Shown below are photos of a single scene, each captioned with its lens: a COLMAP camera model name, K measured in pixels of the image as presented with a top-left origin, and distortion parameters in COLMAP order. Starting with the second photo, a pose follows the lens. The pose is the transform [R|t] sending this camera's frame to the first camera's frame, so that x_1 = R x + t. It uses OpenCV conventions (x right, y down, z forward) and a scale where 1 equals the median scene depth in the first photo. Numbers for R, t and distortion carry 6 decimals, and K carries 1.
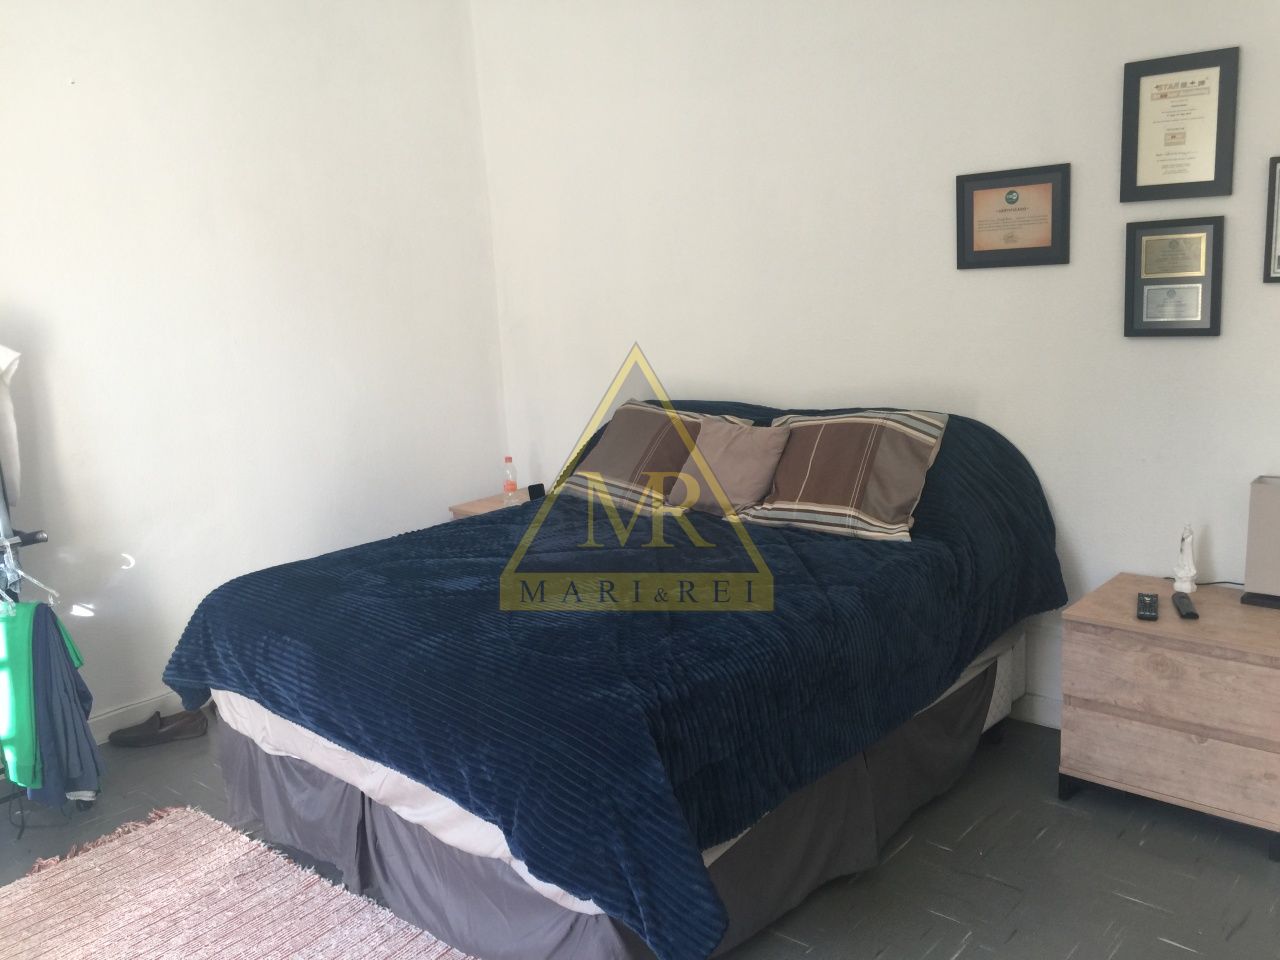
lens RADIAL K [[1081.1, 0, 640.0], [0, 1081.1, 480.0], [0, 0, 1]] dist [0.079227, -0.094067]
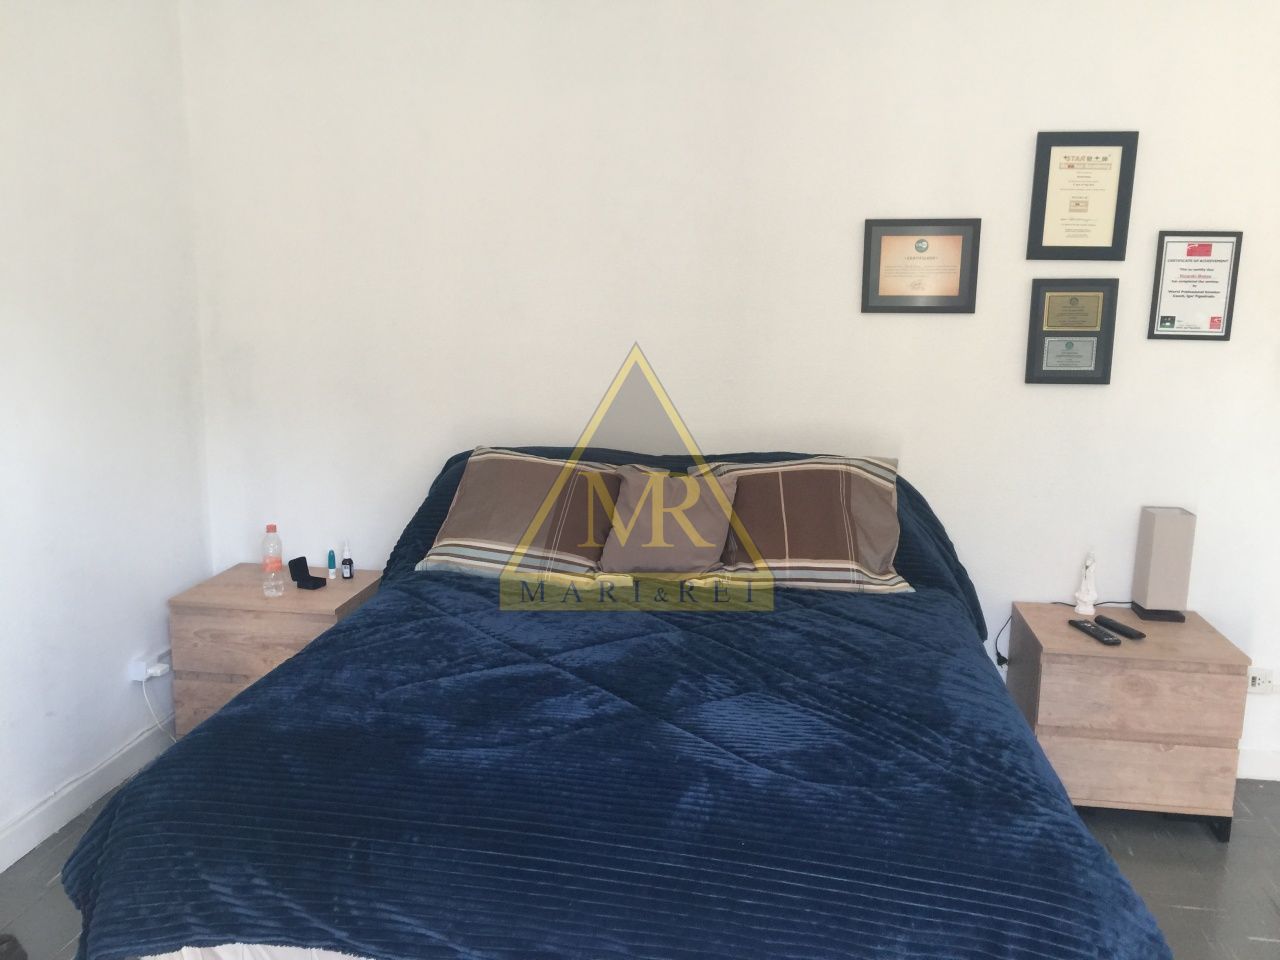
lens RADIAL K [[1081.1, 0, 640.0], [0, 1081.1, 480.0], [0, 0, 1]] dist [0.079227, -0.094067]
pose [[0.827977, -0.037438, 0.559511, -0.500567], [0.053460, 0.998494, -0.012300, -0.044777], [-0.558208, 0.040096, 0.828732, 0.339364]]
